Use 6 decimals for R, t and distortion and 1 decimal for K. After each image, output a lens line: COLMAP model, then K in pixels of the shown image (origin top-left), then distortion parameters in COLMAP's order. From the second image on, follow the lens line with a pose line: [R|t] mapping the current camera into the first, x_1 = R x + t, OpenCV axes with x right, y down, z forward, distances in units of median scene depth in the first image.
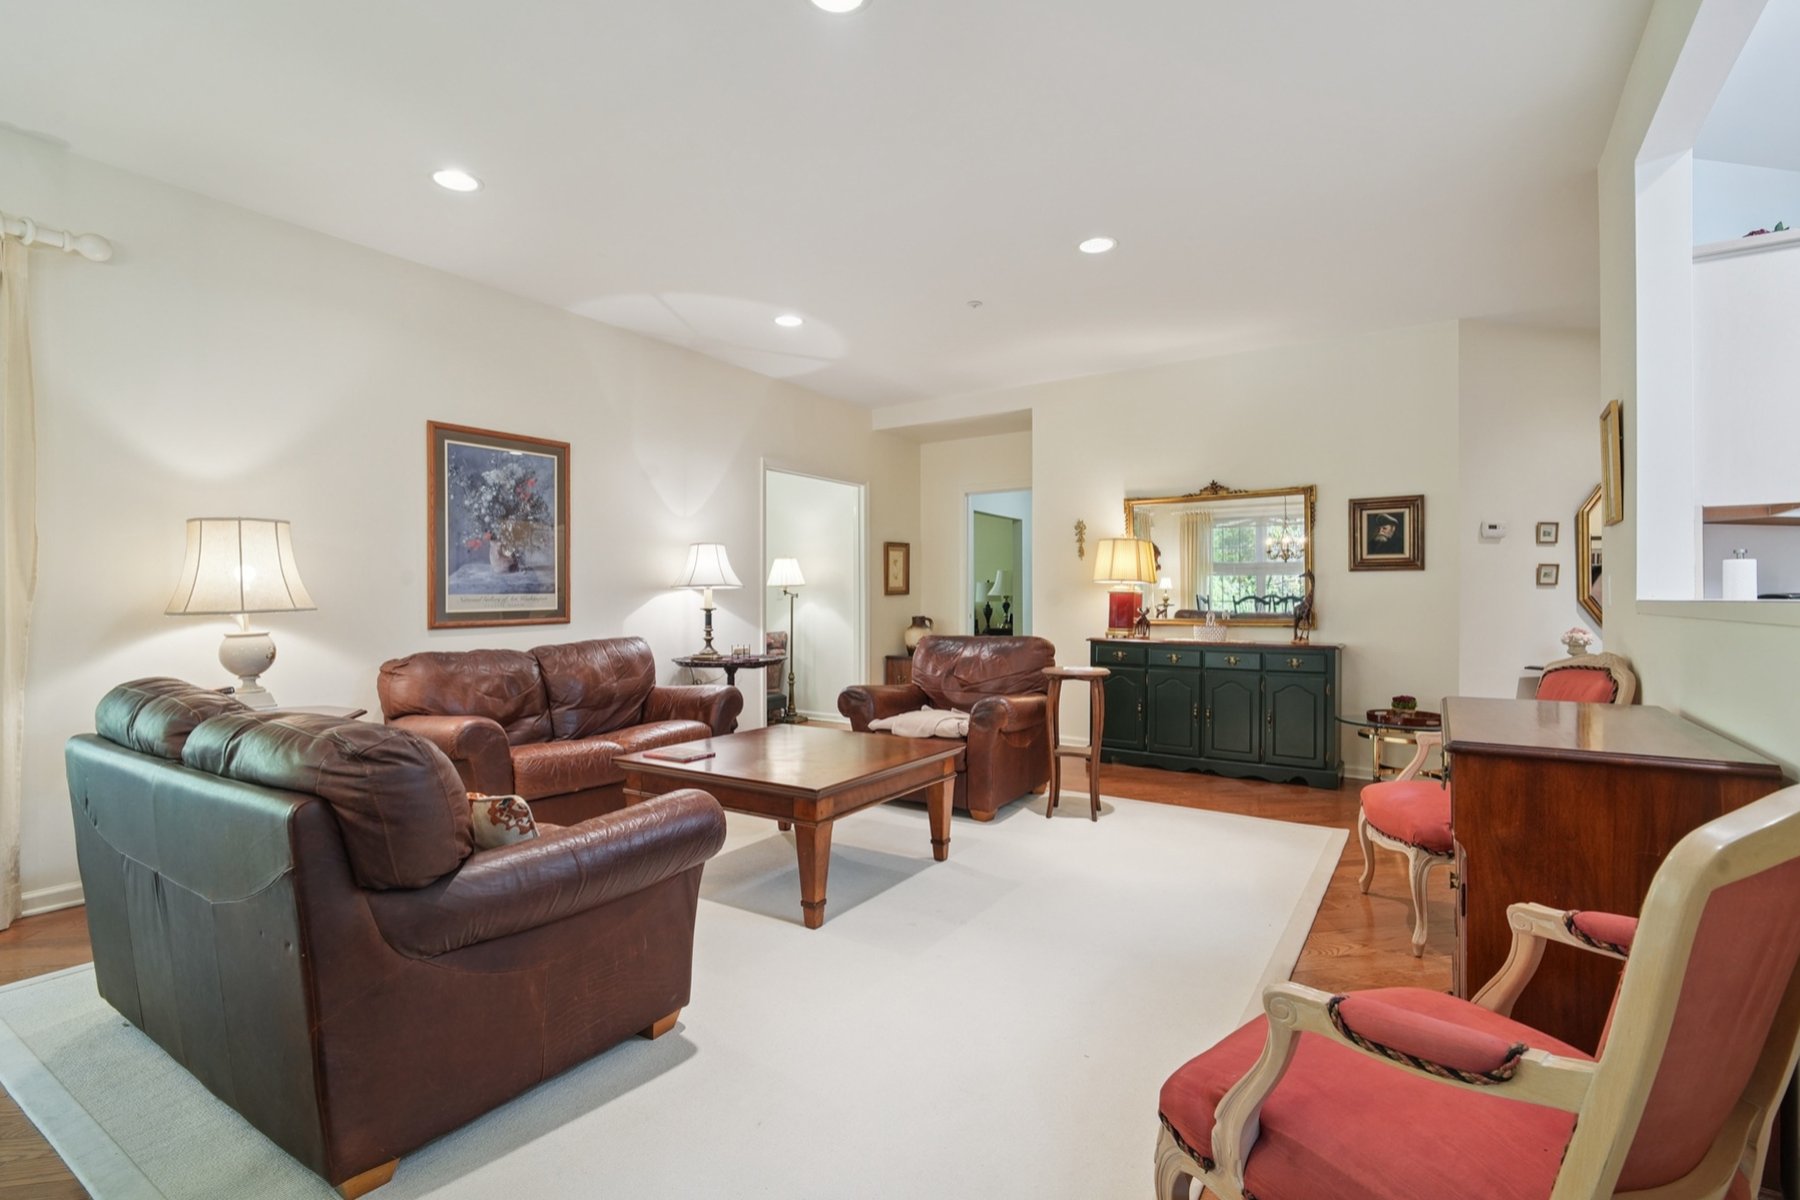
lens RADIAL K [[843.1, 0, 887.8], [0, 843.1, 594.9], [0, 0, 1]] dist [0.005345, -0.003483]
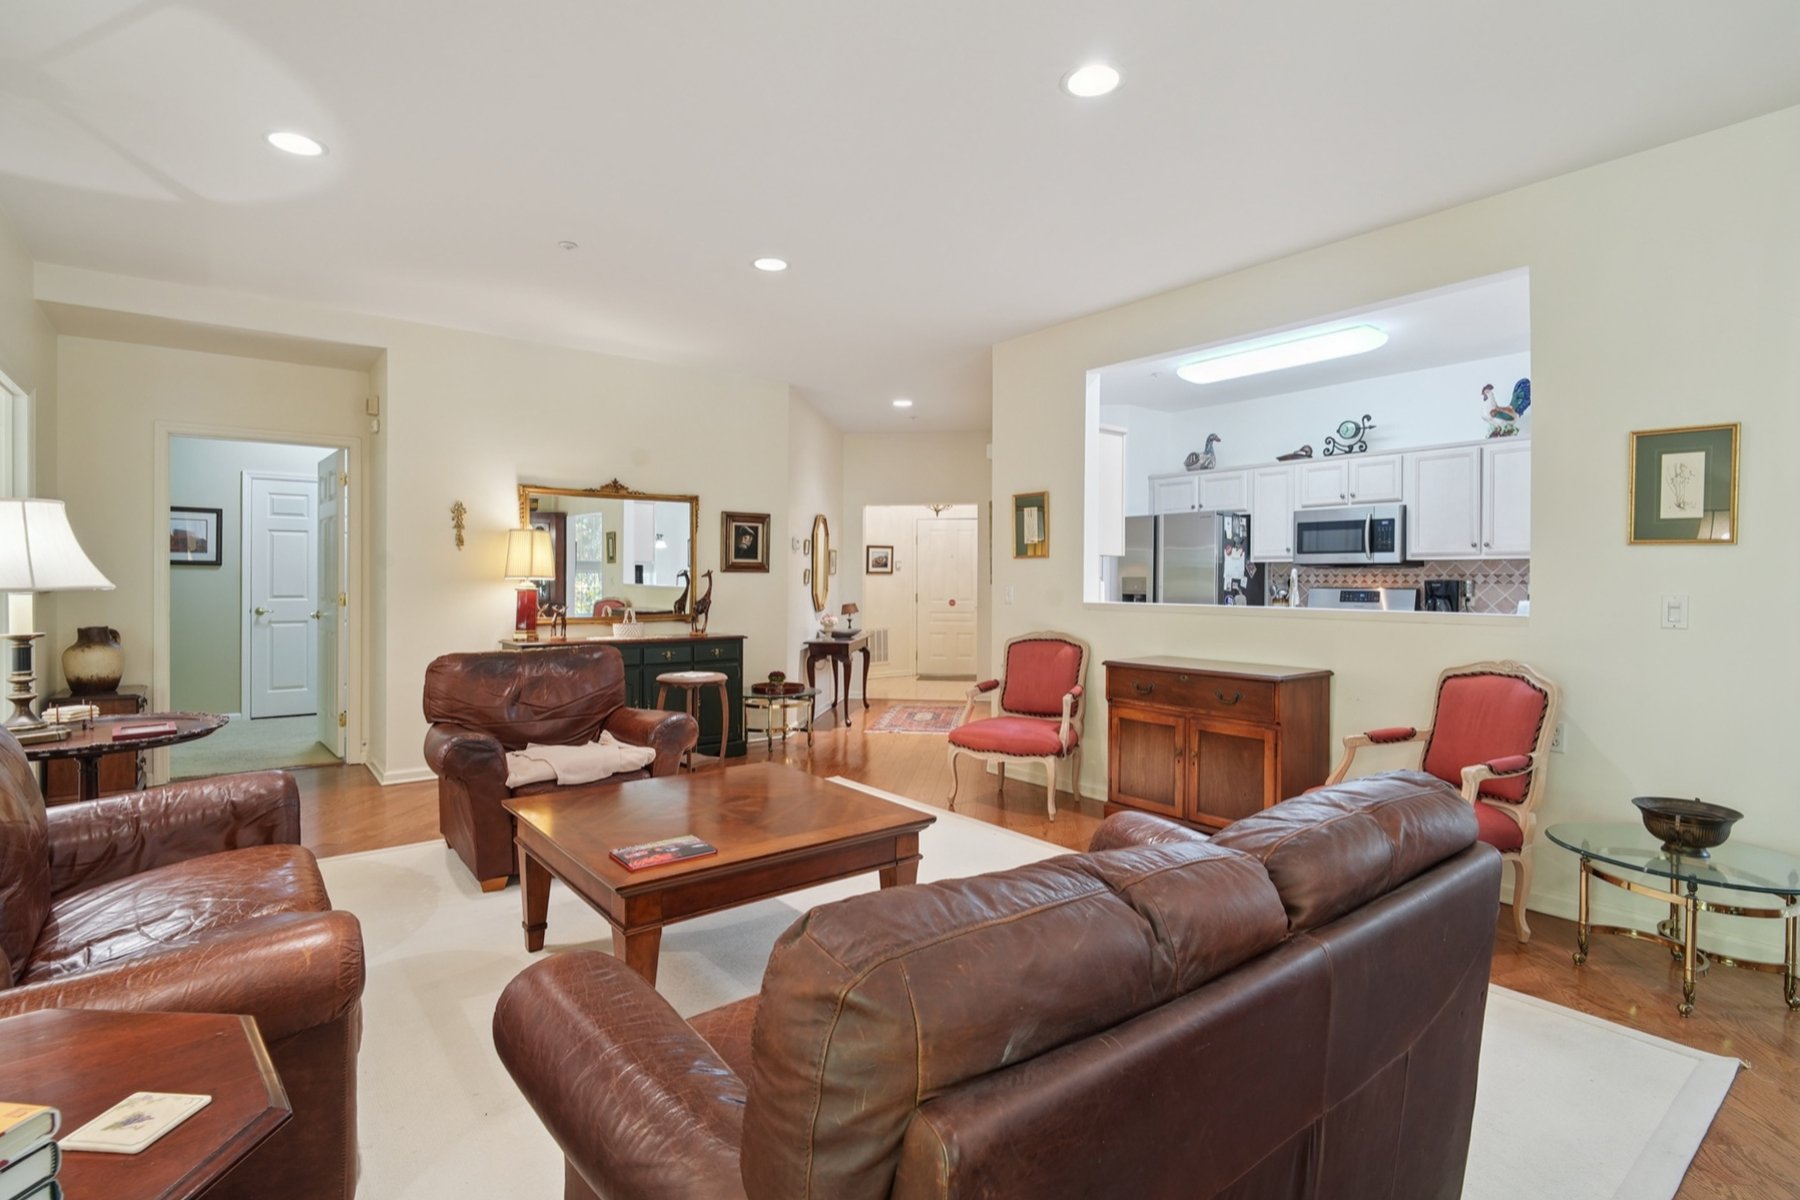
lens RADIAL K [[843.1, 0, 924.3], [0, 843.1, 594.1], [0, 0, 1]] dist [0.005345, -0.003483]
pose [[0.314769, -0.012970, 0.949080, -0.645105], [-0.009534, 0.999813, 0.016825, -0.025378], [-0.949120, -0.014345, 0.314586, 0.462772]]
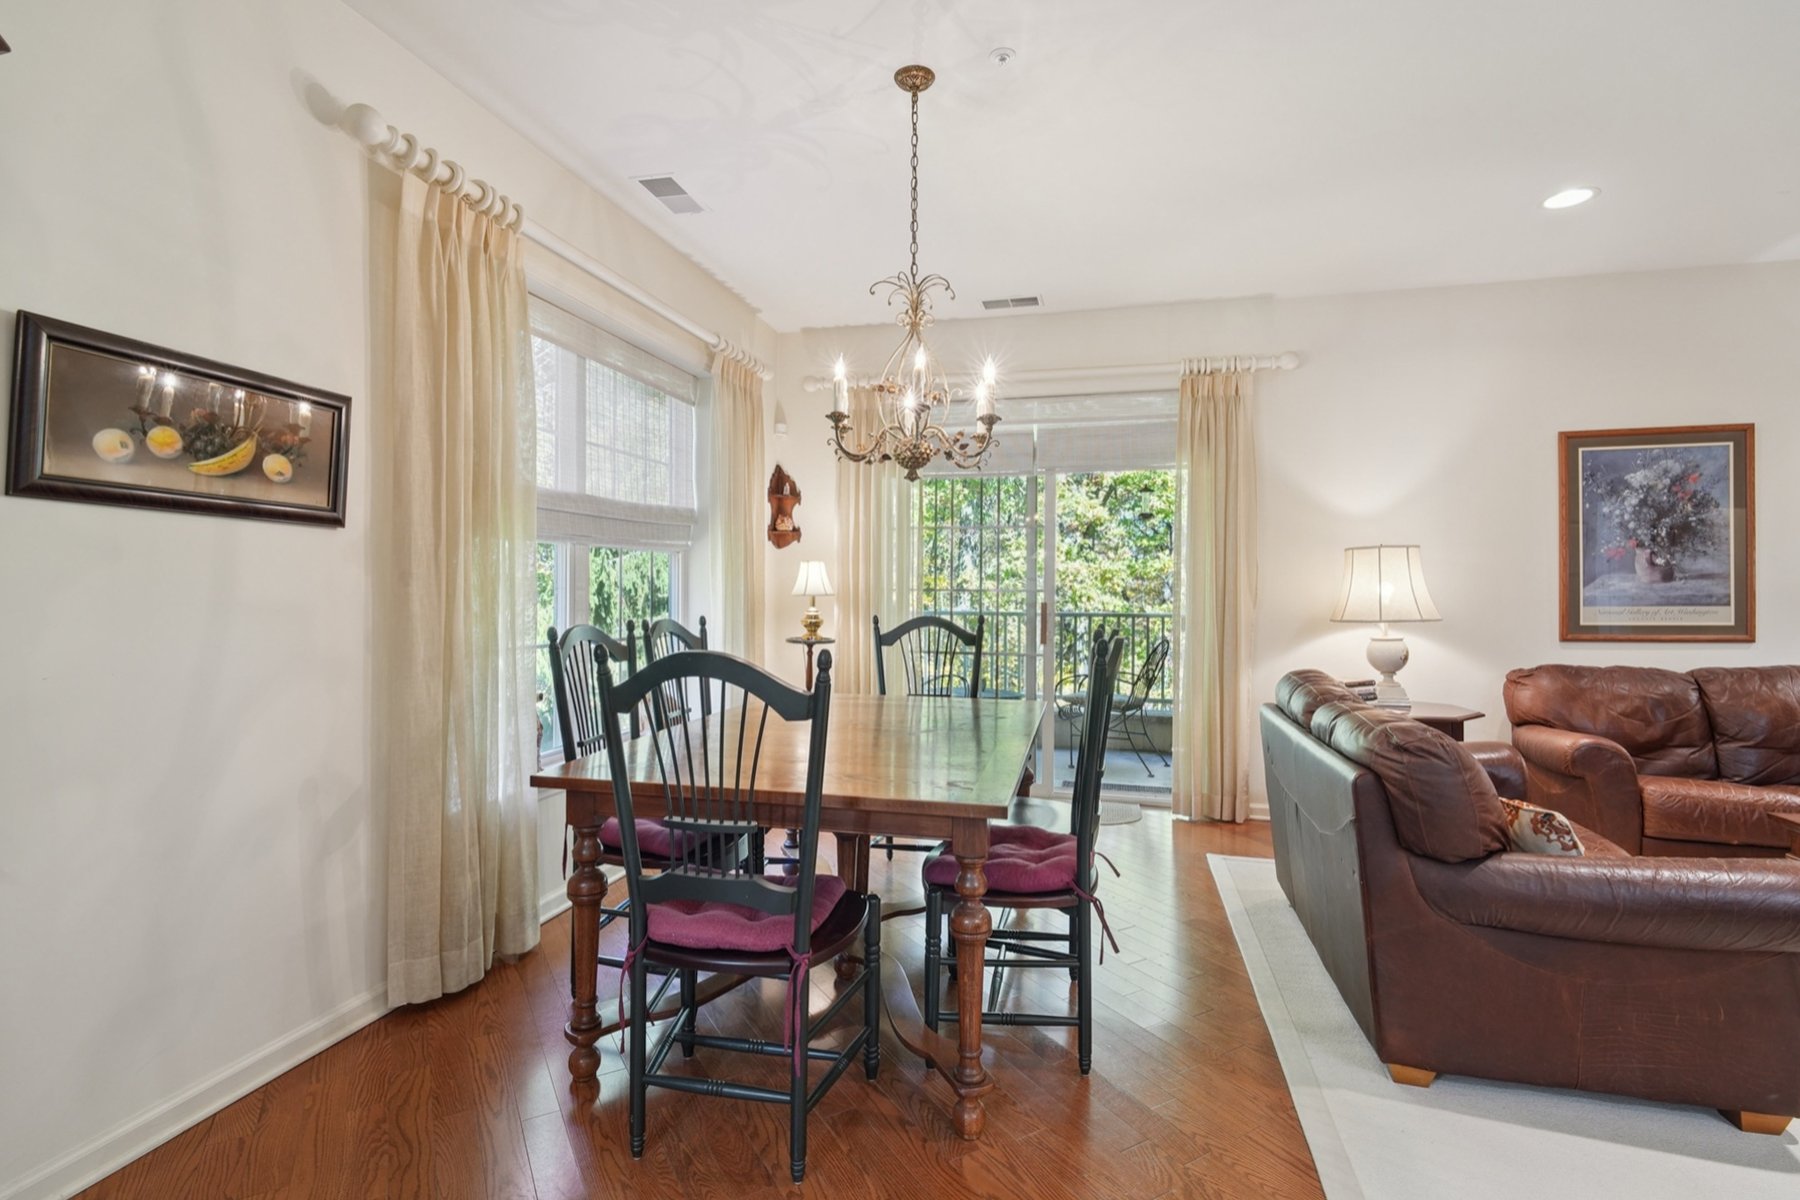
lens RADIAL K [[843.1, 0, 914.5], [0, 843.1, 585.9], [0, 0, 1]] dist [0.005345, -0.003483]
pose [[0.351696, -0.001446, -0.936113, 0.119833], [-0.002691, 0.999993, -0.002555, -0.019642], [0.936110, 0.003417, 0.351690, -0.062275]]
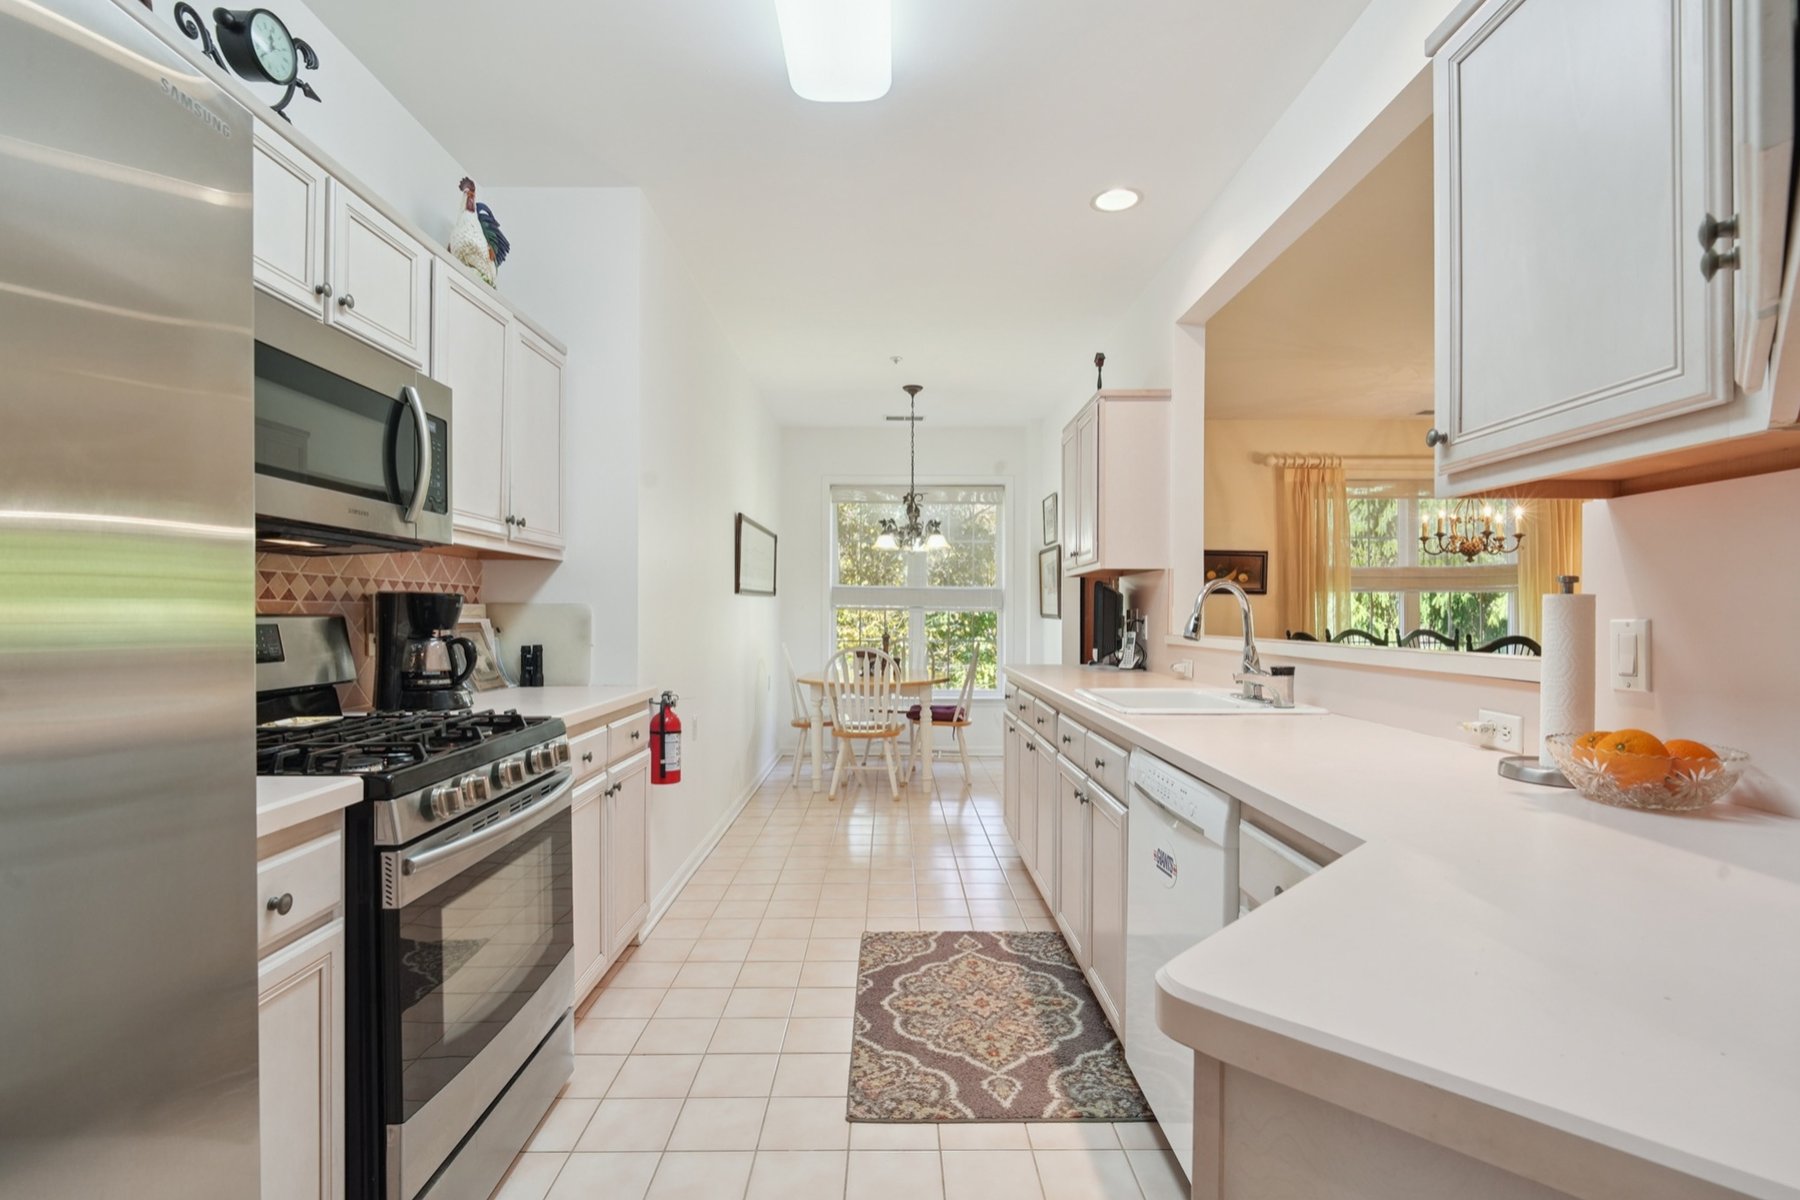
lens RADIAL K [[843.1, 0, 899.2], [0, 843.1, 607.6], [0, 0, 1]] dist [0.005345, -0.003483]
pose [[-0.814425, -0.004985, -0.580247, 0.994472], [0.001054, 0.999949, -0.010071, -0.015675], [0.580268, -0.008814, -0.814378, 0.686920]]
